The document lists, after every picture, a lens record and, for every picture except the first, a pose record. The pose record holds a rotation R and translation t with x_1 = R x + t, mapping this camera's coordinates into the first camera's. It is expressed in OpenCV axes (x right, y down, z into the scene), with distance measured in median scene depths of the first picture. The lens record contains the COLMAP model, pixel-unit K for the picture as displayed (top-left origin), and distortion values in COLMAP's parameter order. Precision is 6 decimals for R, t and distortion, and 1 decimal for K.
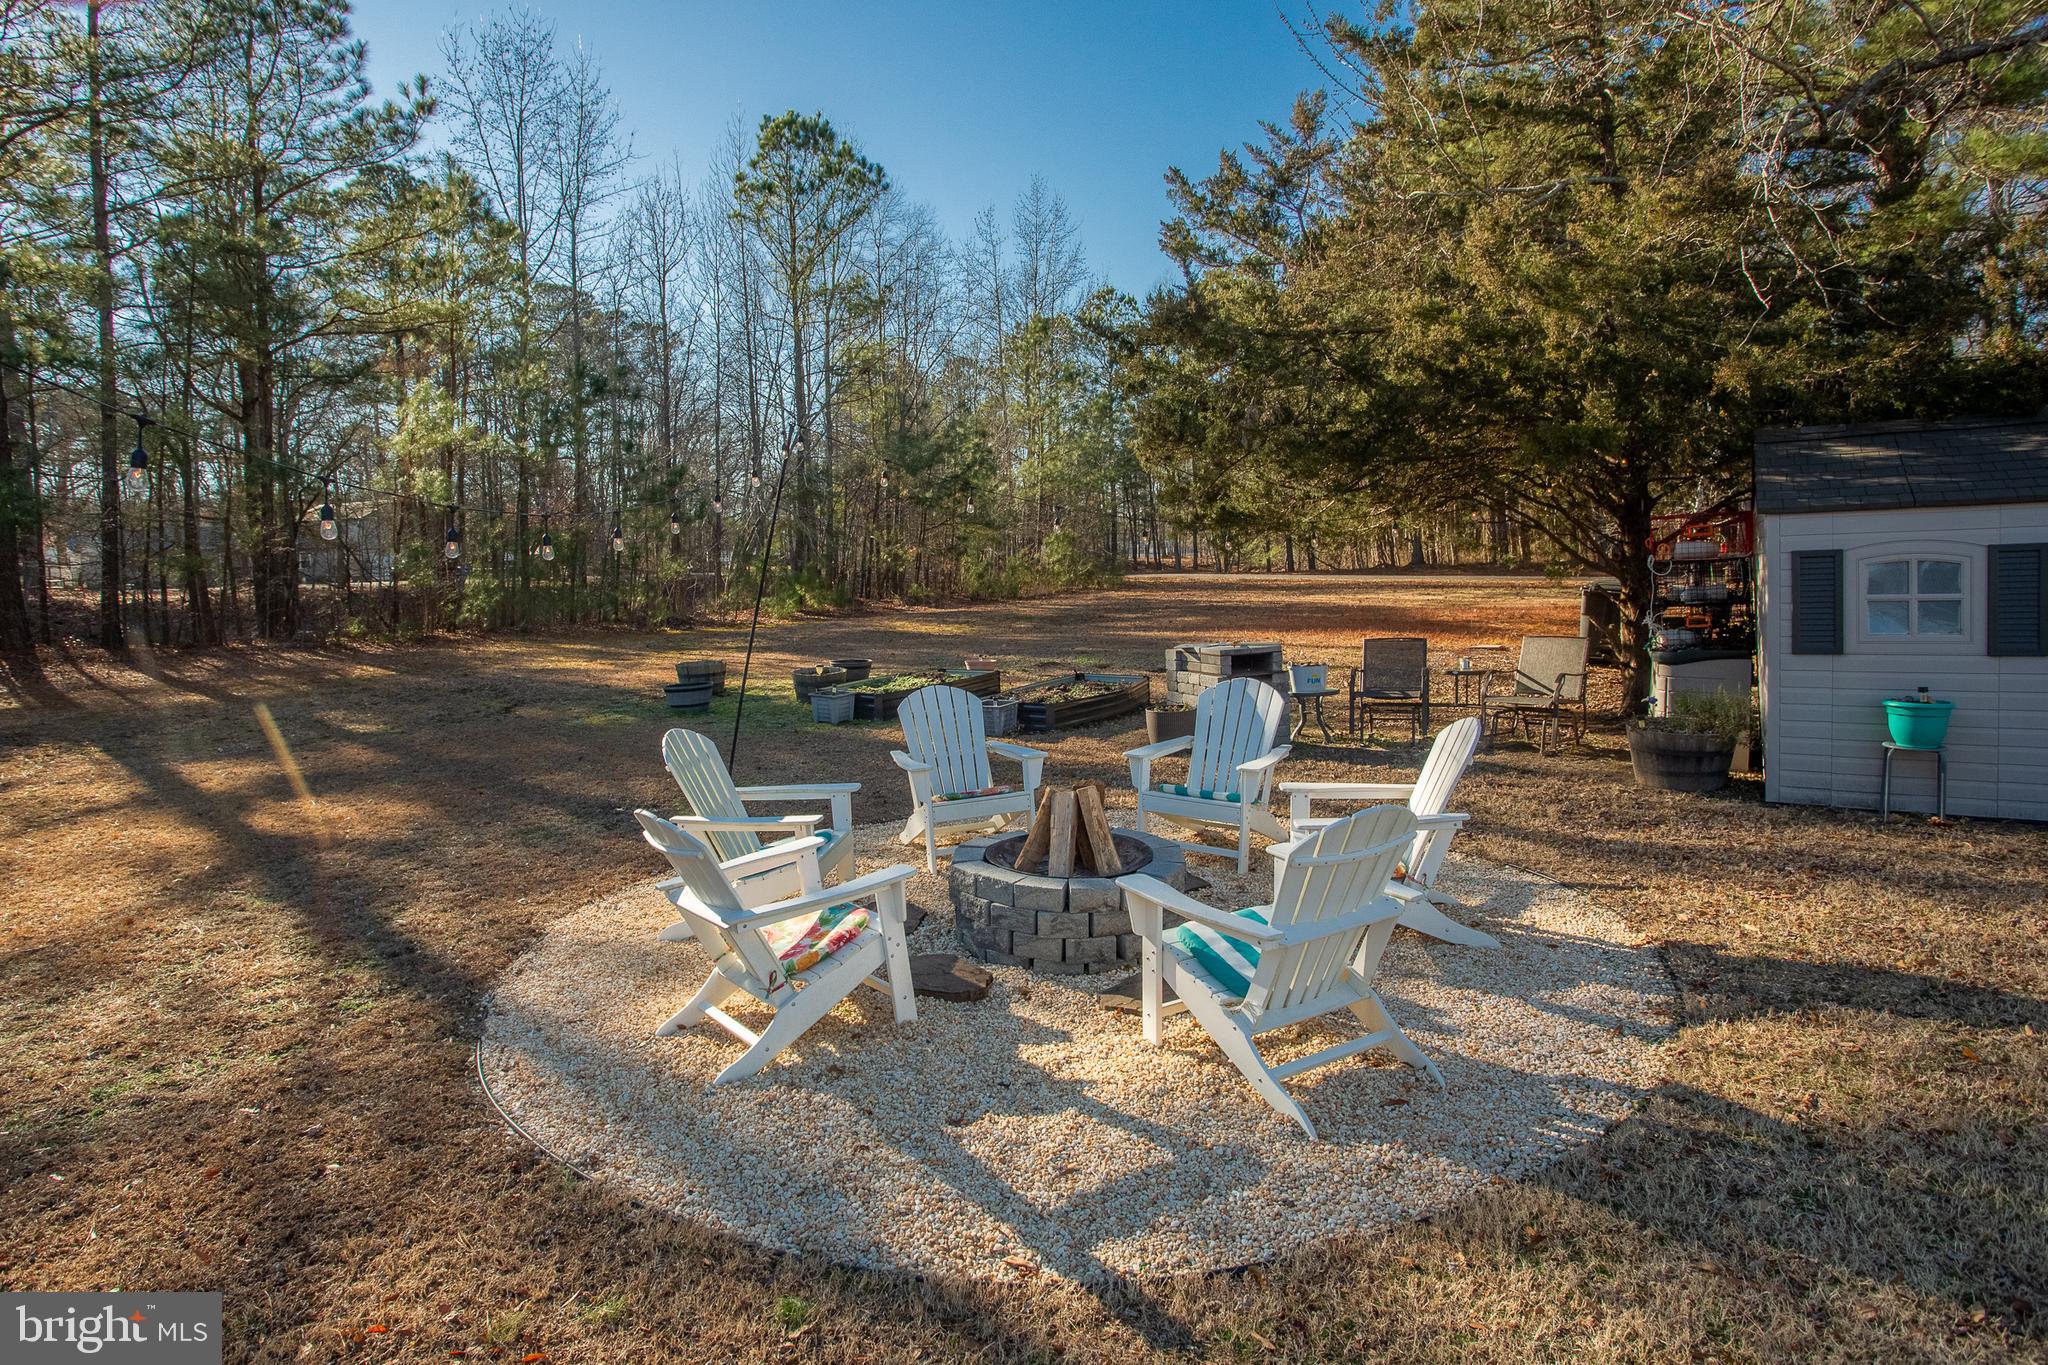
lens RADIAL K [[1056.5, 0, 1049.3], [0, 1056.5, 620.7], [0, 0, 1]] dist [-0.036563, 0.000274]
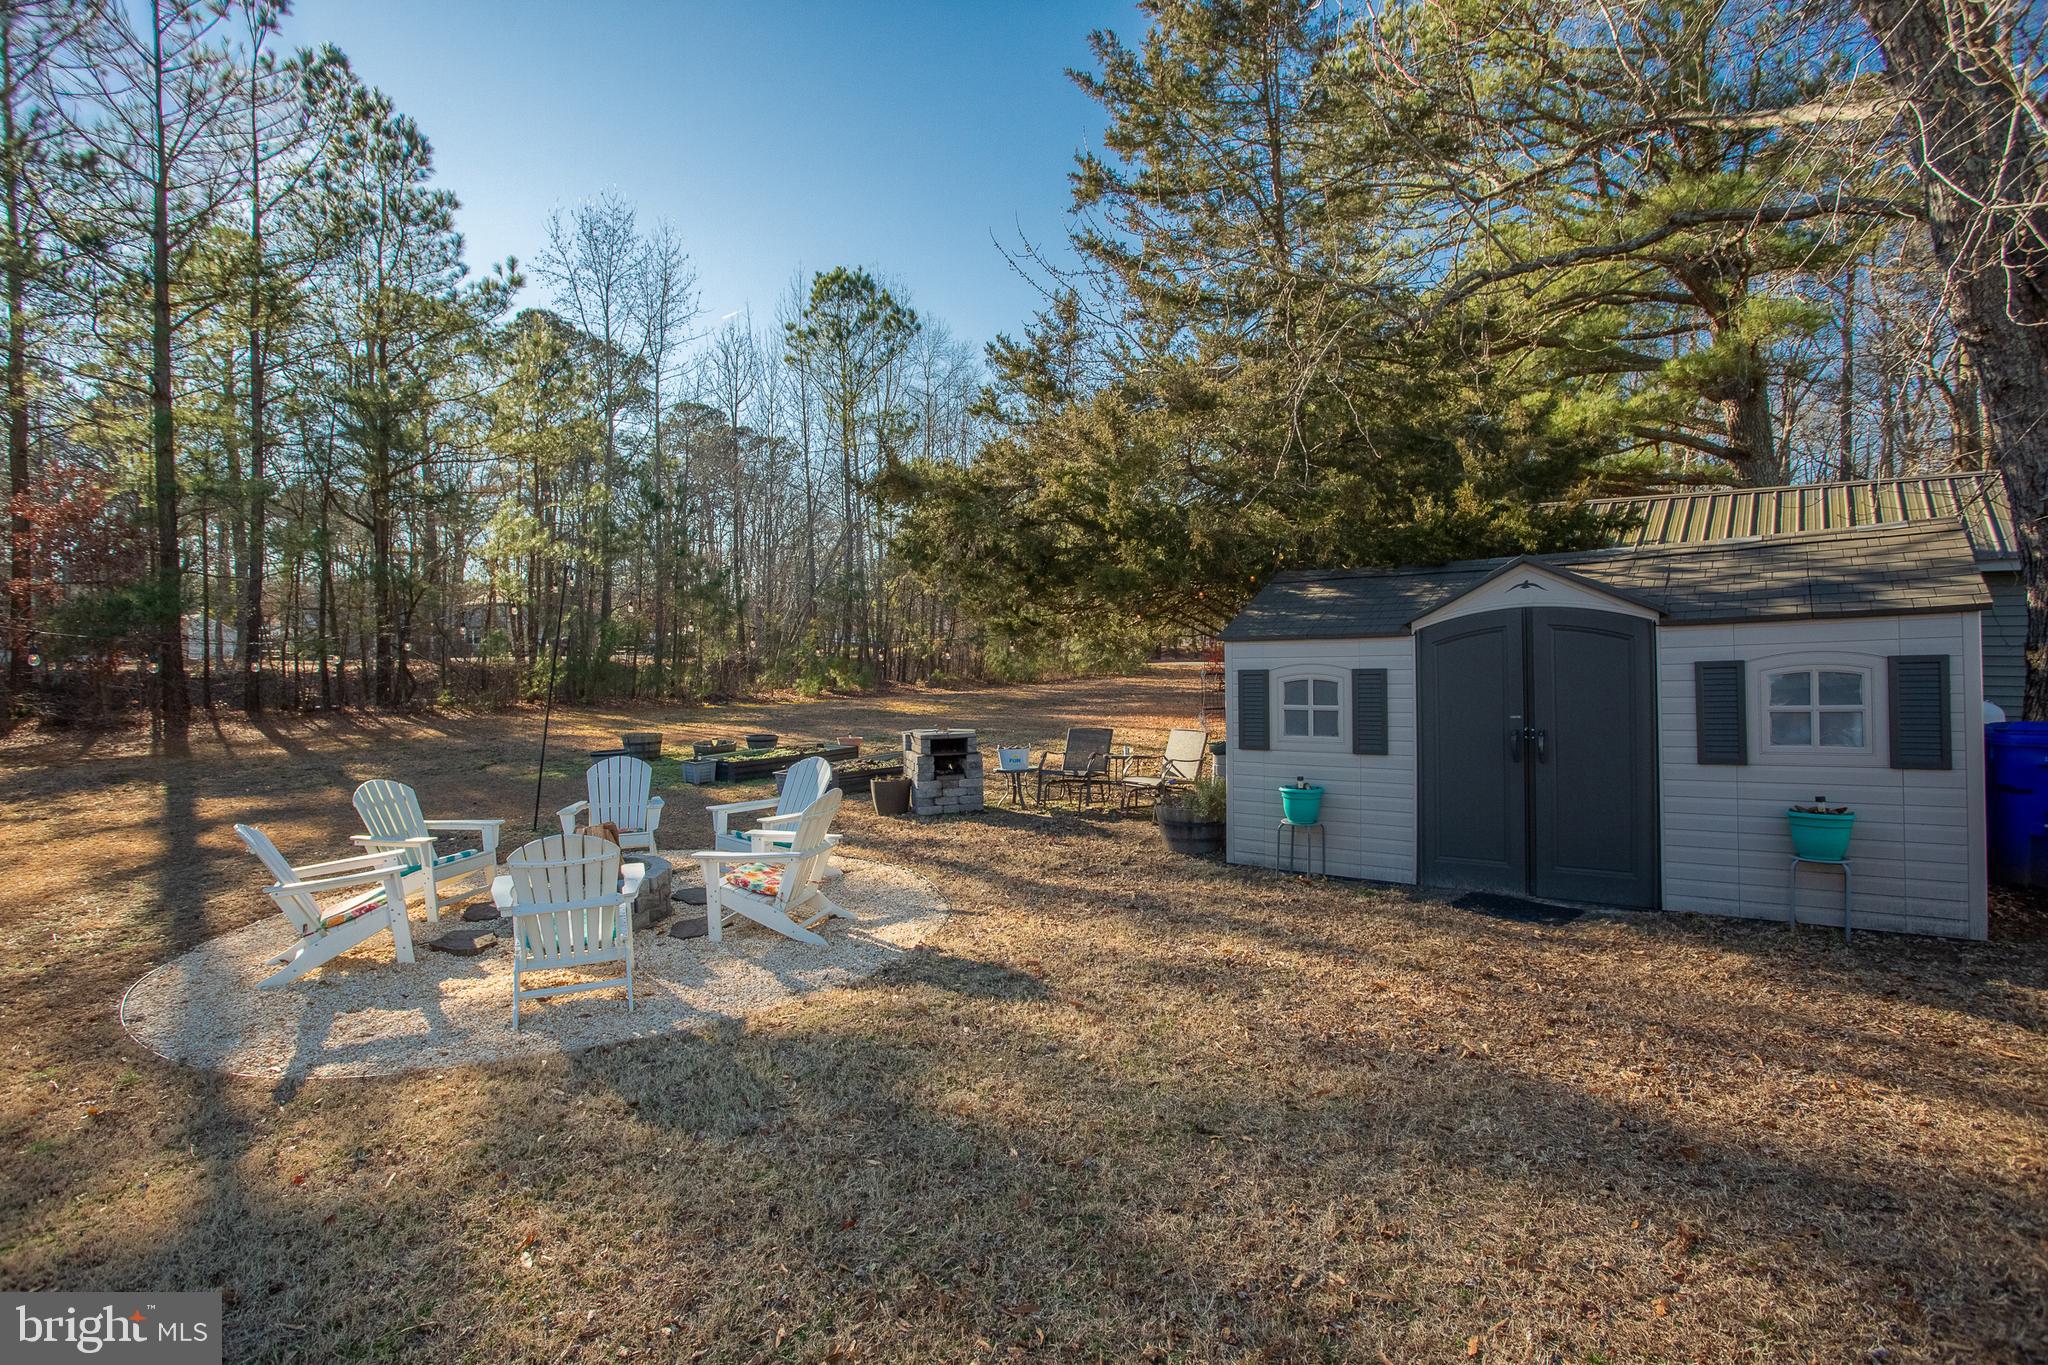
lens RADIAL K [[972.2, 0, 1017.9], [0, 972.2, 638.4], [0, 0, 1]] dist [-0.004251, -0.000241]
pose [[0.992086, 0.013449, -0.124839, 0.160342], [-0.021458, 0.997781, -0.063032, -0.006101], [0.123715, 0.065212, 0.990173, -0.062117]]
